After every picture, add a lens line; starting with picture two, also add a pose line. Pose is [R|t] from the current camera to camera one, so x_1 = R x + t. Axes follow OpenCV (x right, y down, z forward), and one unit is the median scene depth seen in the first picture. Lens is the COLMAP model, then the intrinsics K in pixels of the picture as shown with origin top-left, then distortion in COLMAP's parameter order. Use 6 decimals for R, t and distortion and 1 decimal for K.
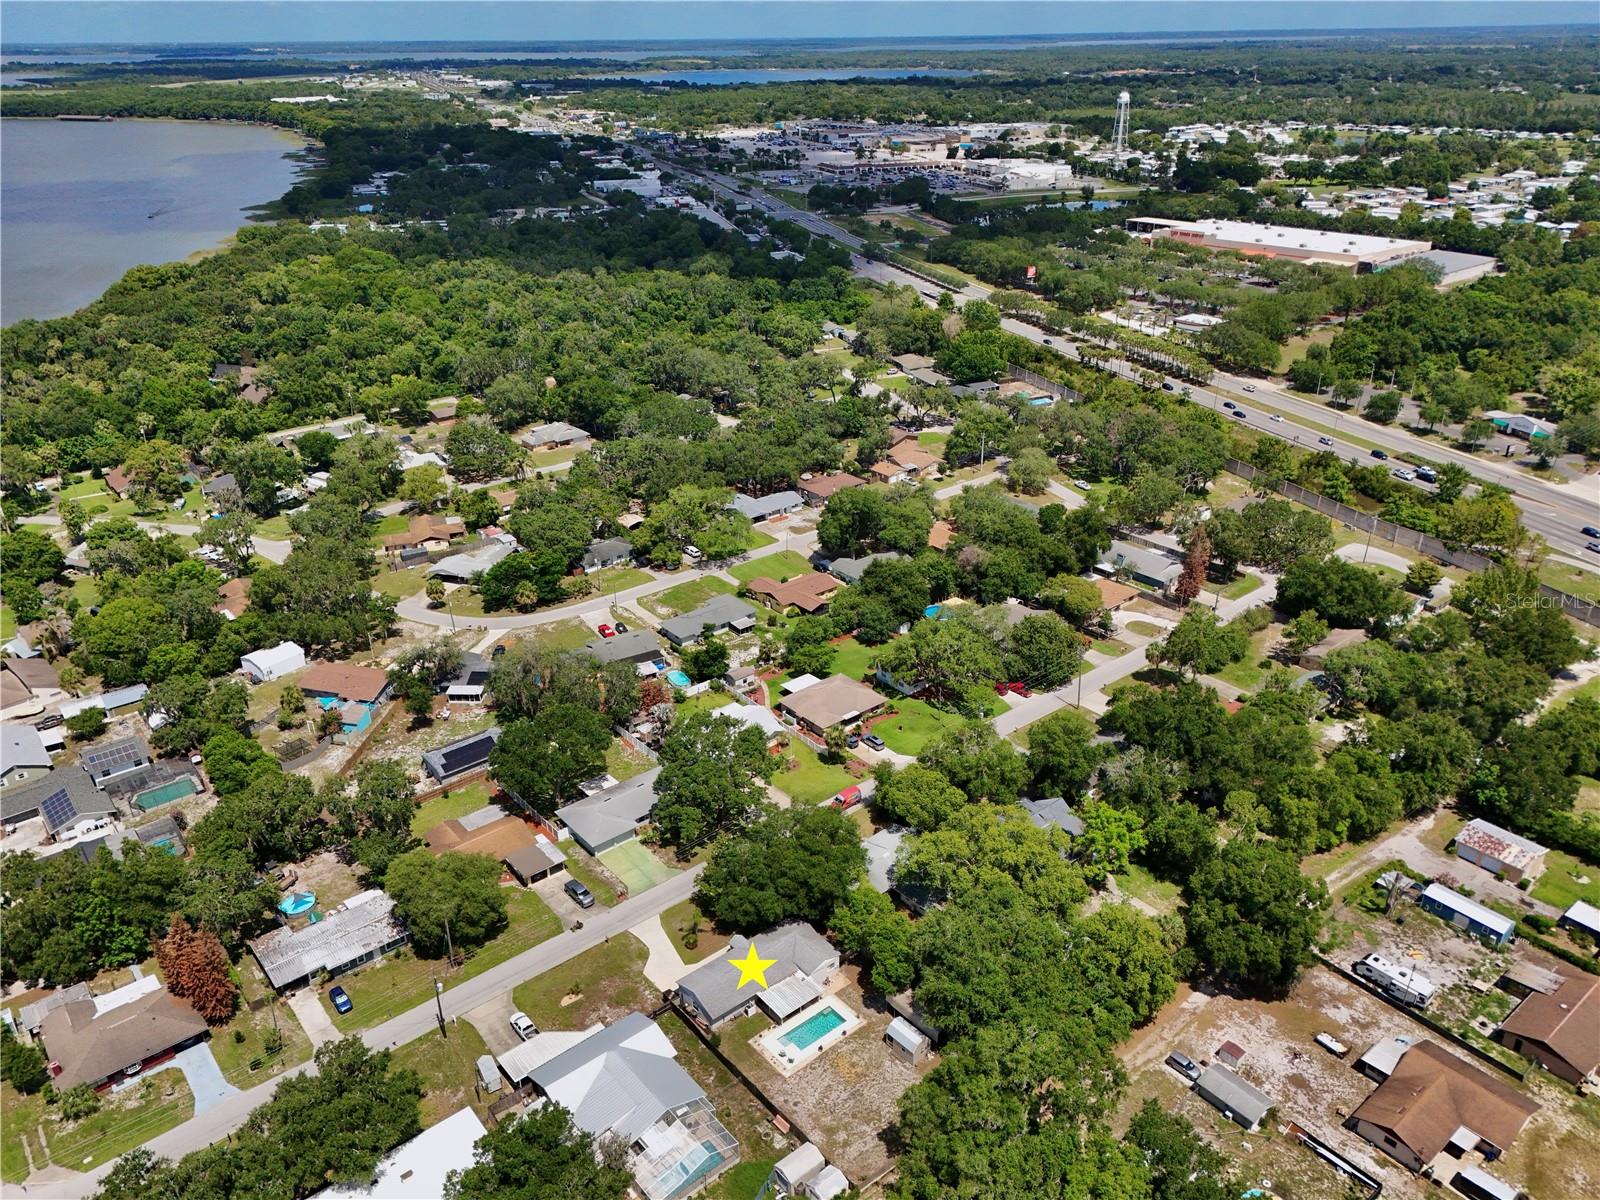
lens RADIAL K [[1172.5, 0, 803.1], [0, 1172.5, 612.8], [0, 0, 1]] dist [0.075293, -0.071014]
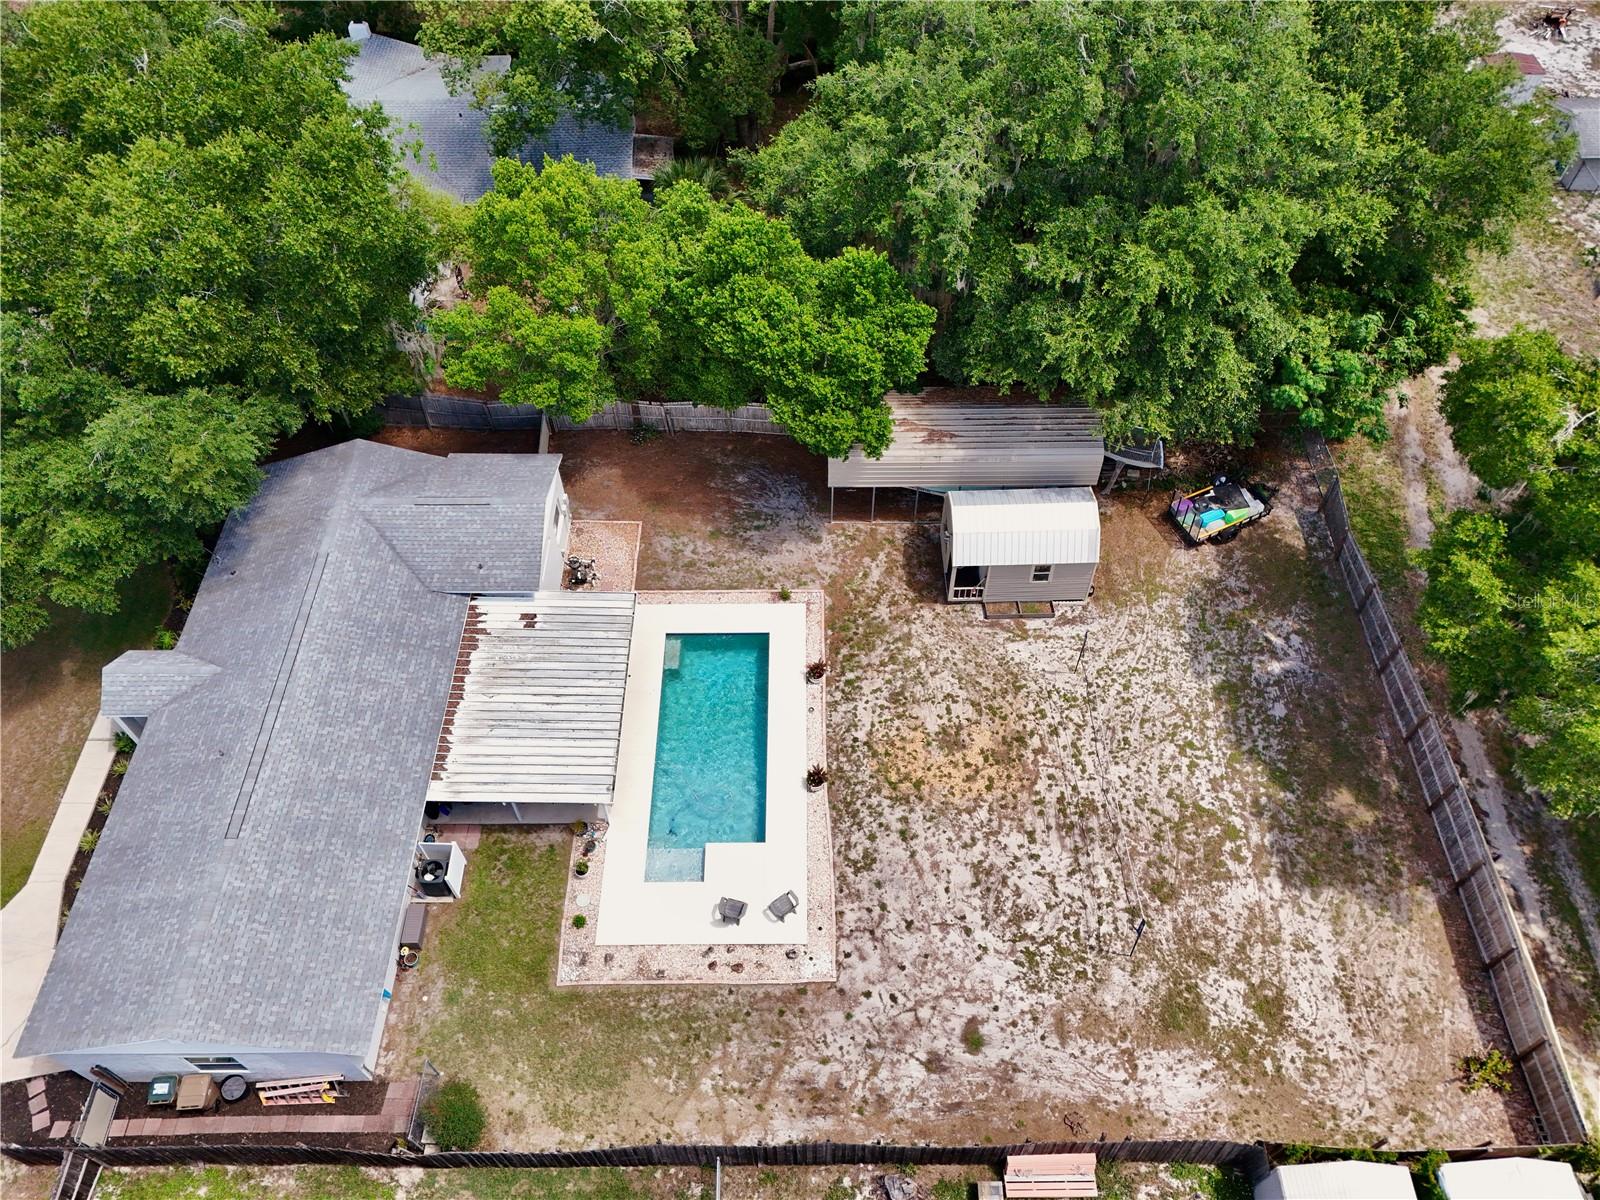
lens RADIAL K [[1172.5, 0, 803.1], [0, 1172.5, 612.8], [0, 0, 1]] dist [0.075293, -0.071014]
pose [[0.641532, -0.611722, 0.462853, -0.043462], [0.337399, 0.766902, 0.545916, 0.118443], [-0.688911, -0.194056, 0.698386, 0.475141]]
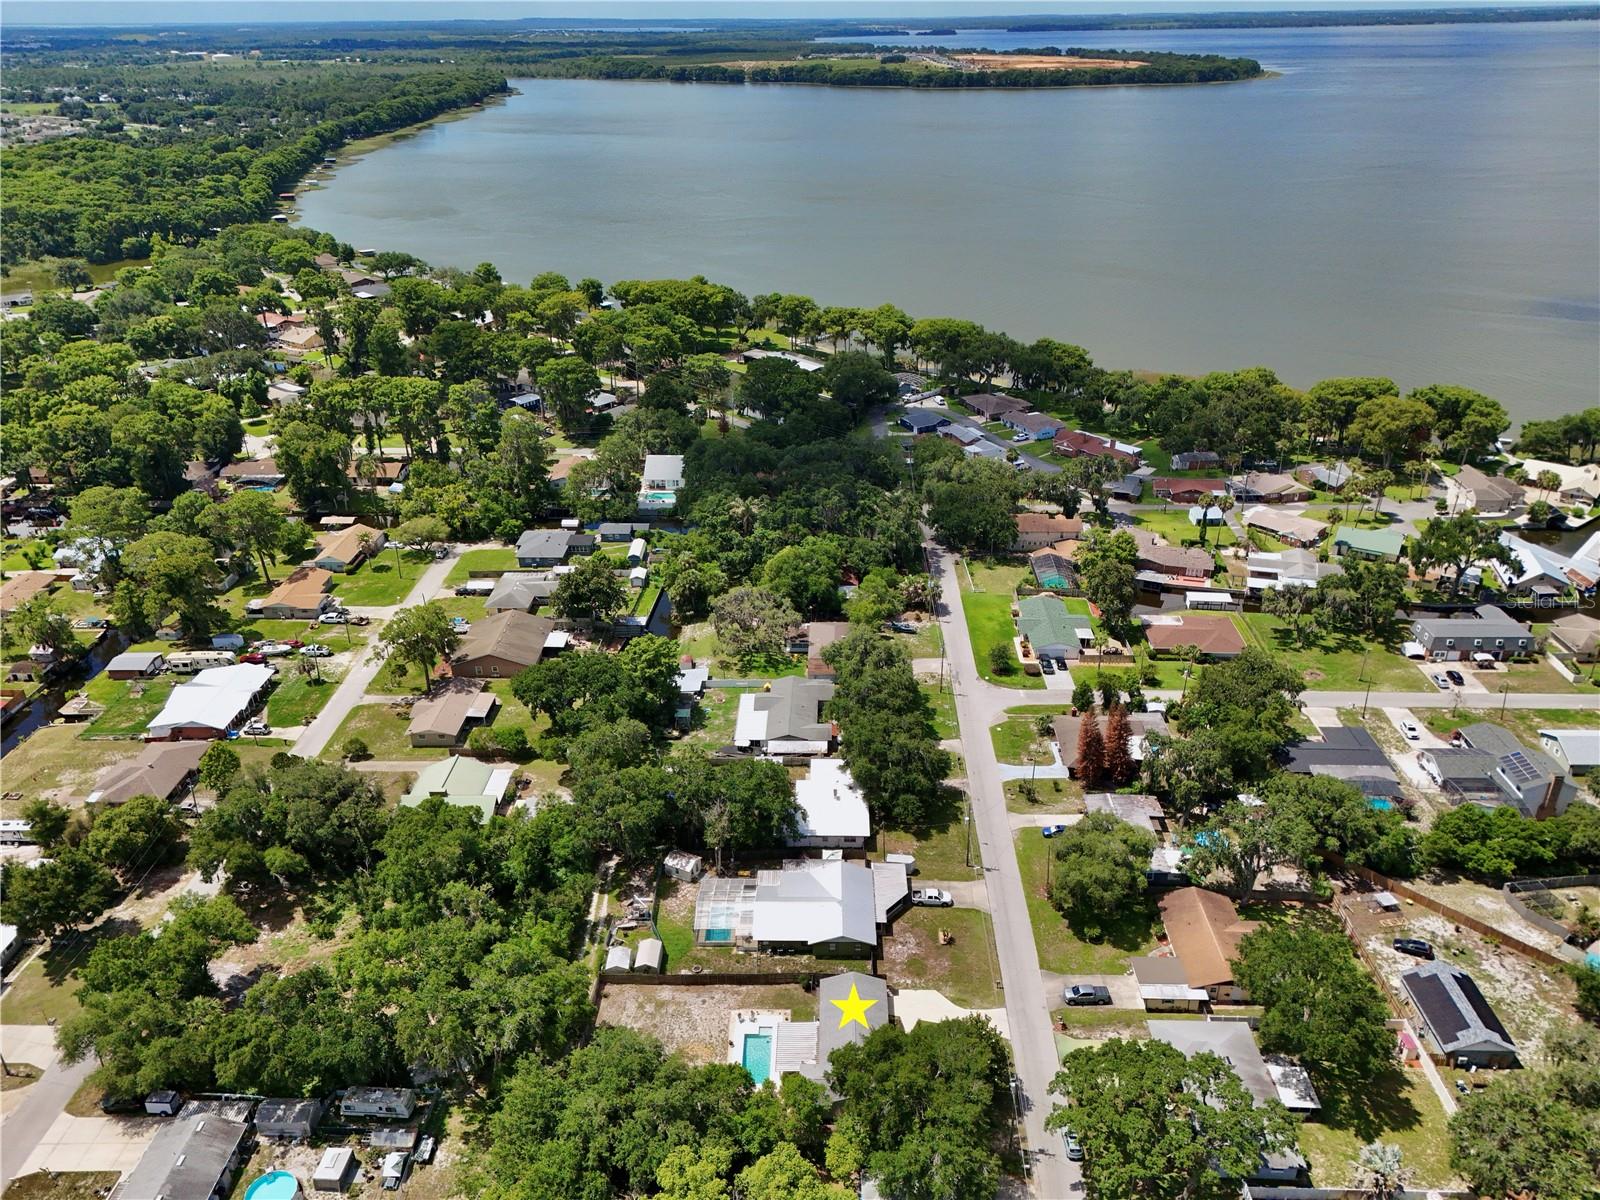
lens RADIAL K [[1172.5, 0, 803.1], [0, 1172.5, 612.8], [0, 0, 1]] dist [0.075293, -0.071014]
pose [[-0.657338, 0.354489, -0.665015, 0.285083], [-0.315164, 0.672262, 0.669877, -0.312969], [0.684528, 0.649924, -0.330181, 0.640701]]
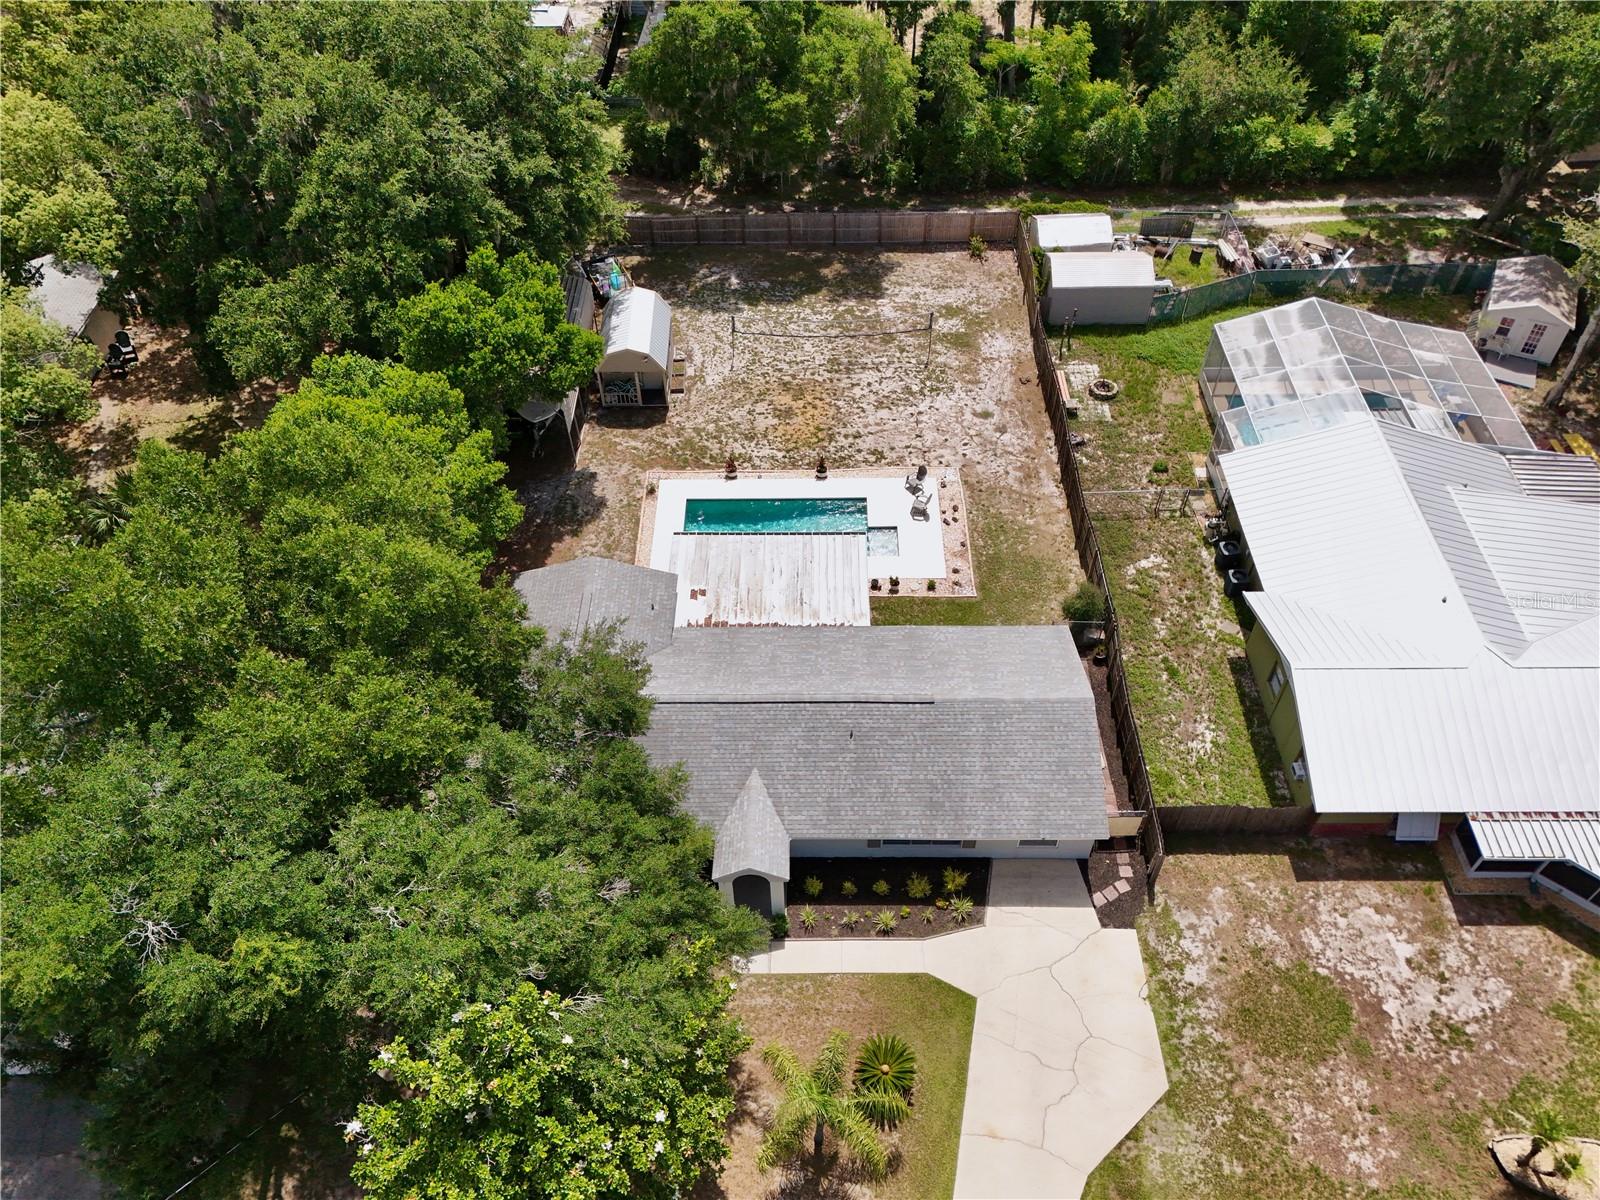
lens RADIAL K [[1172.5, 0, 803.1], [0, 1172.5, 612.8], [0, 0, 1]] dist [0.075293, -0.071014]
pose [[-0.765546, -0.469915, 0.439454, -0.084973], [0.299386, 0.344397, 0.889809, 0.043711], [-0.569481, 0.812755, -0.122966, 0.610014]]
